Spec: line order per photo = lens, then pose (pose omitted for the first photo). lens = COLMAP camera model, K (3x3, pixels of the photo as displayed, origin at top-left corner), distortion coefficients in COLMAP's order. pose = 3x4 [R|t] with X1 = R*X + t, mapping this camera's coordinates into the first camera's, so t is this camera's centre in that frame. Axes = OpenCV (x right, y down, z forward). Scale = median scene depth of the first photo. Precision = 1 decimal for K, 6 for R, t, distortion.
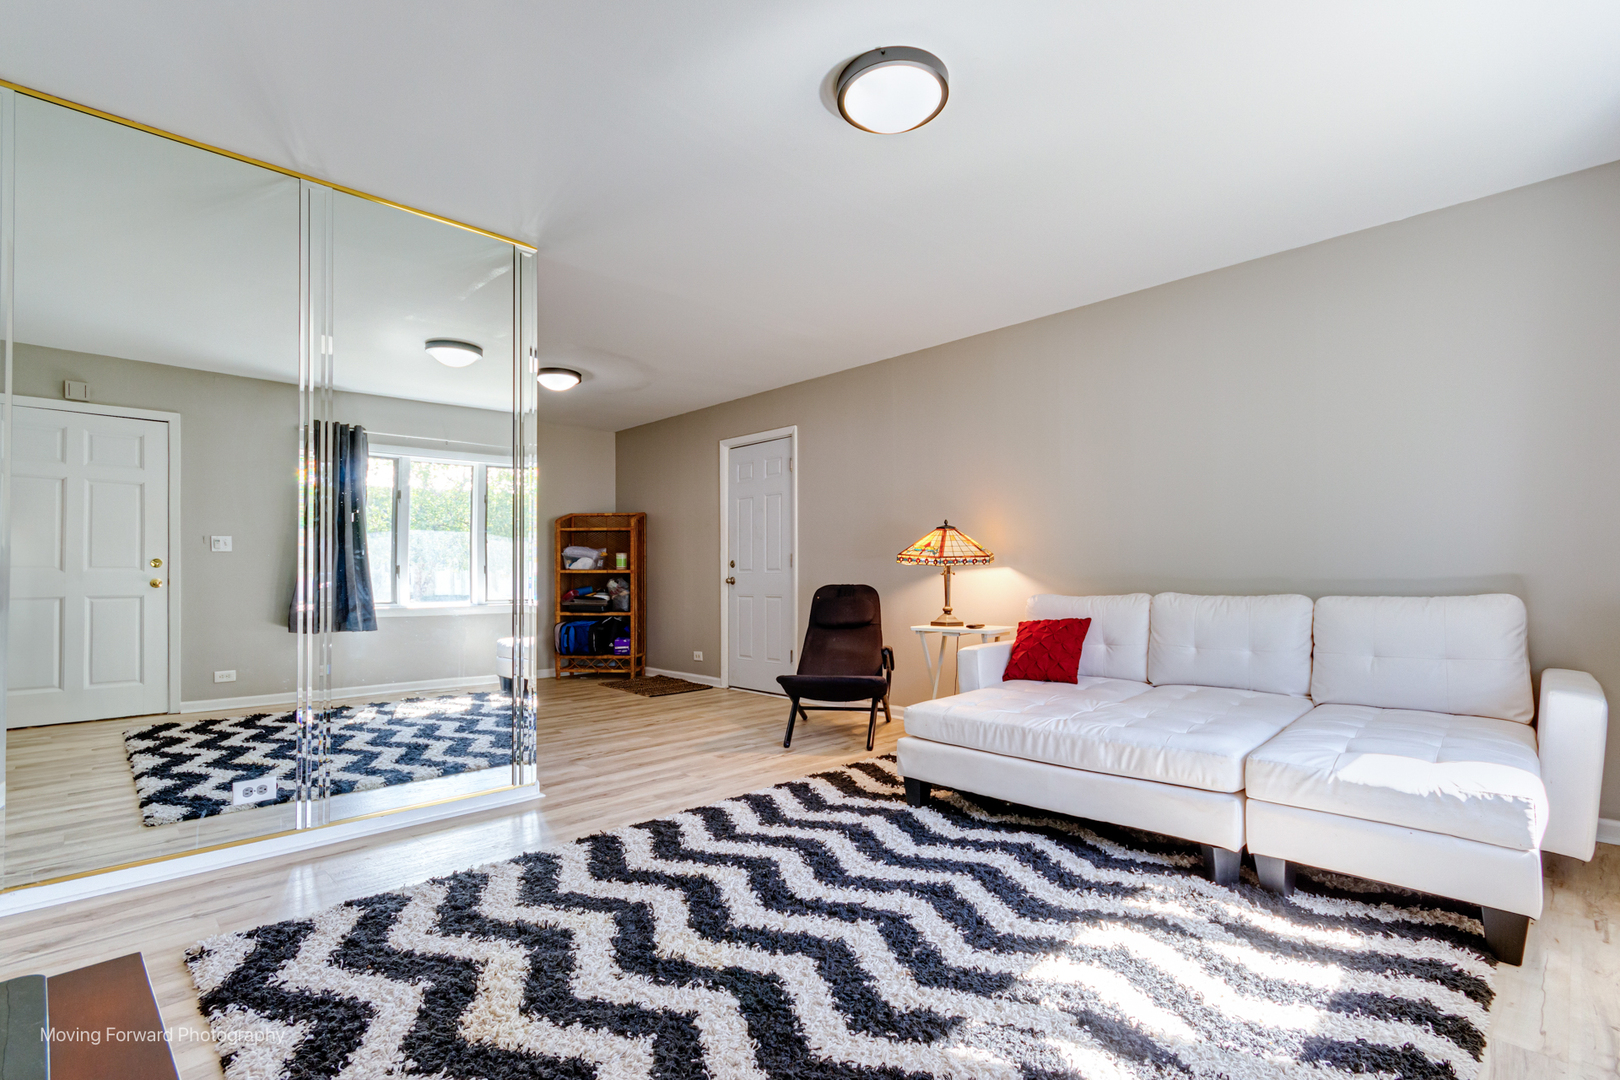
lens RADIAL K [[756.6, 0, 809.0], [0, 756.6, 566.5], [0, 0, 1]] dist [0.009249, -0.000404]
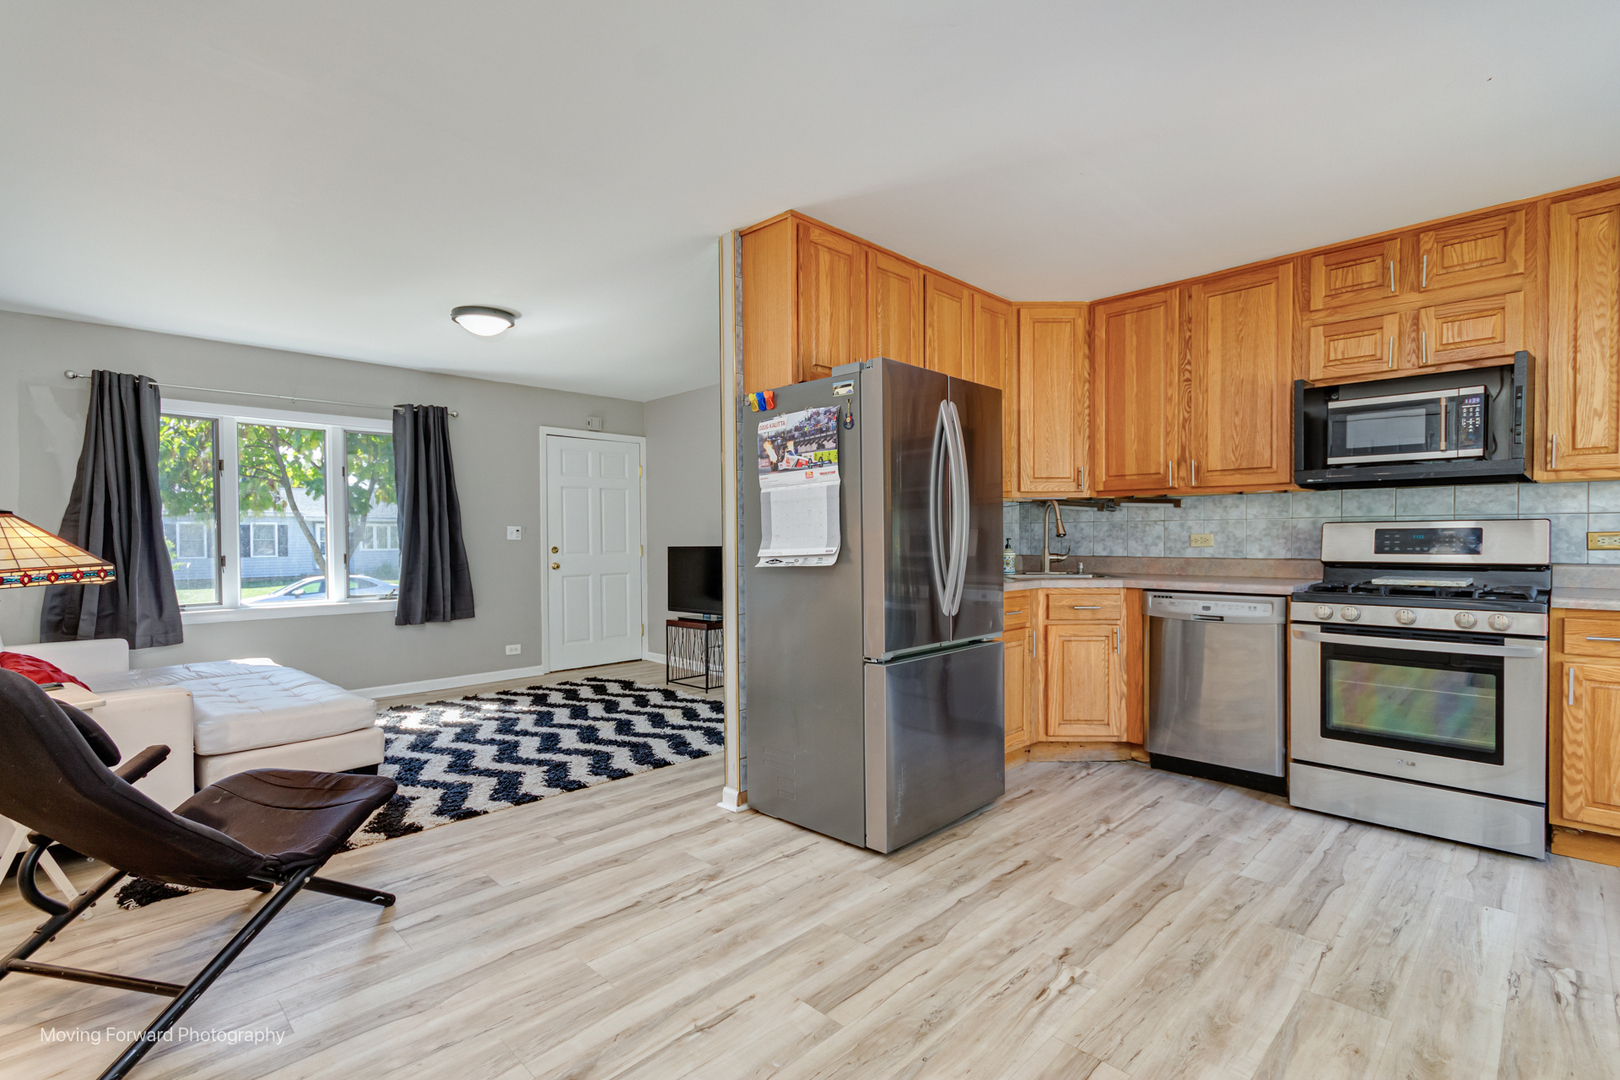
lens RADIAL K [[750.9, 0, 809.8], [0, 750.9, 546.6], [0, 0, 1]] dist [0.001371, 0.000588]
pose [[-0.999777, 0.013087, -0.016591, -0.562787], [0.013039, 0.999911, 0.002991, -0.037722], [0.016629, 0.002774, -0.999858, 2.421803]]
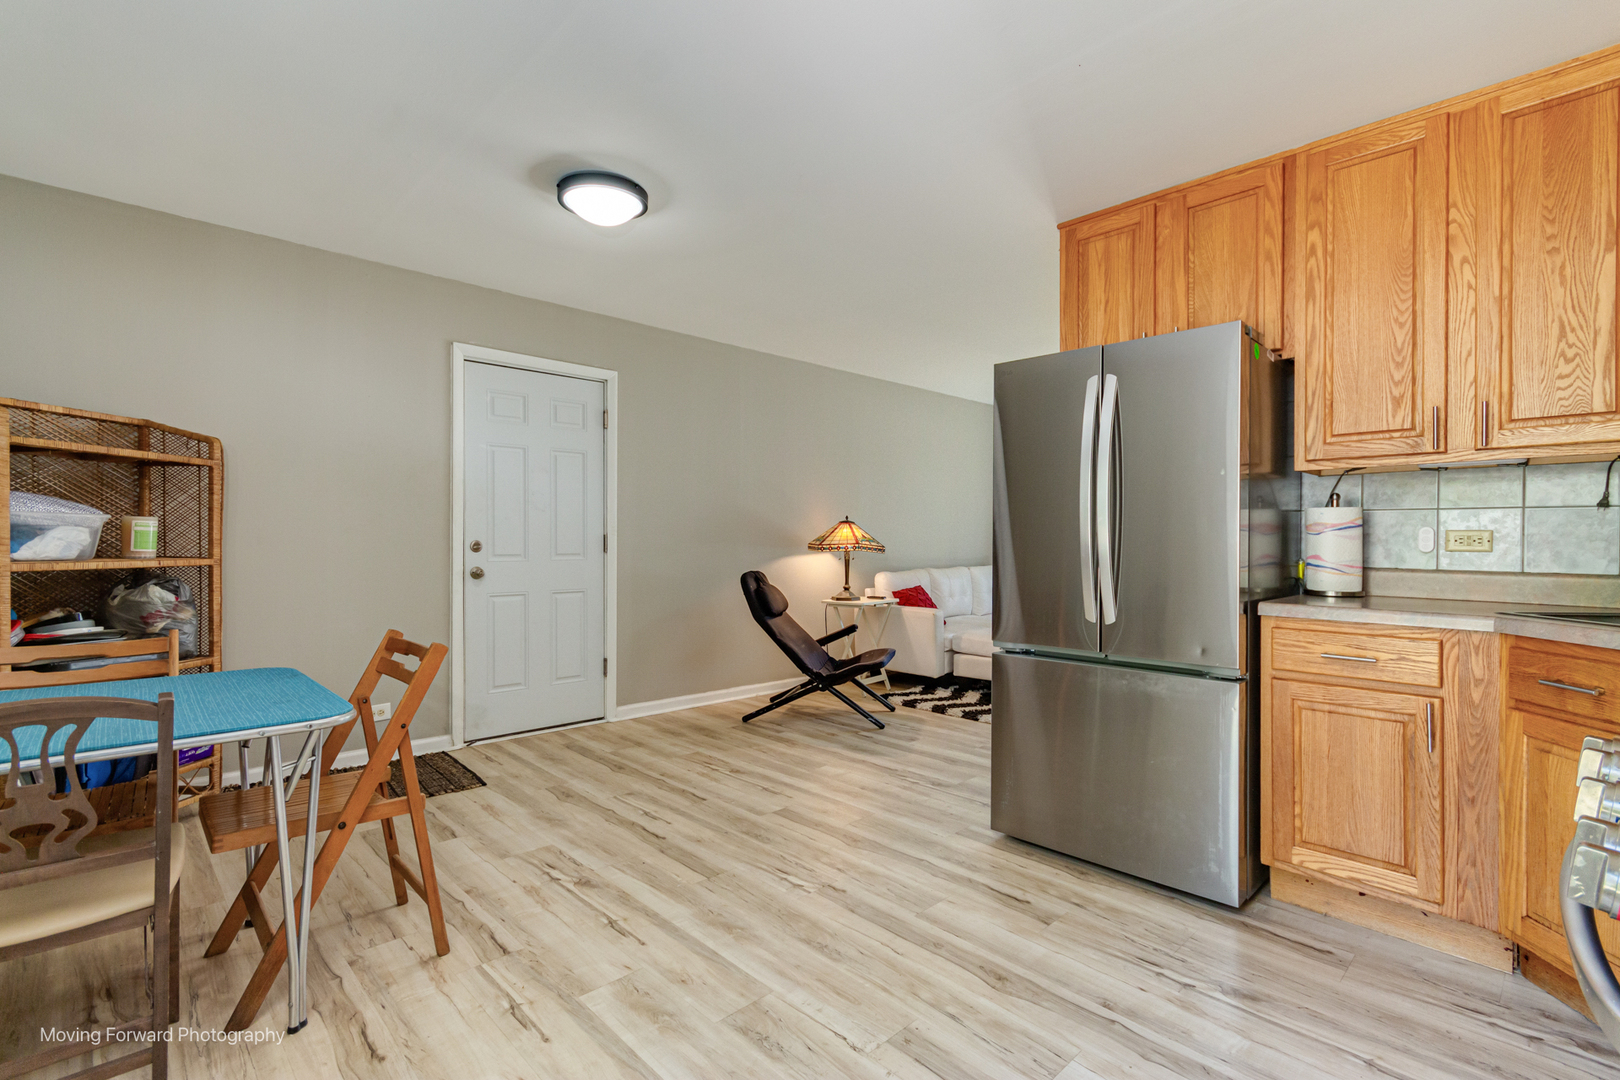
lens RADIAL K [[762.2, 0, 810.0], [0, 762.2, 540.0], [0, 0, 1]] dist [0.000284, 0.000016]
pose [[0.008712, 0.004472, 0.999952, -1.733977], [-0.016527, 0.999854, -0.004328, -0.025297], [-0.999825, -0.016489, 0.008785, 1.691947]]
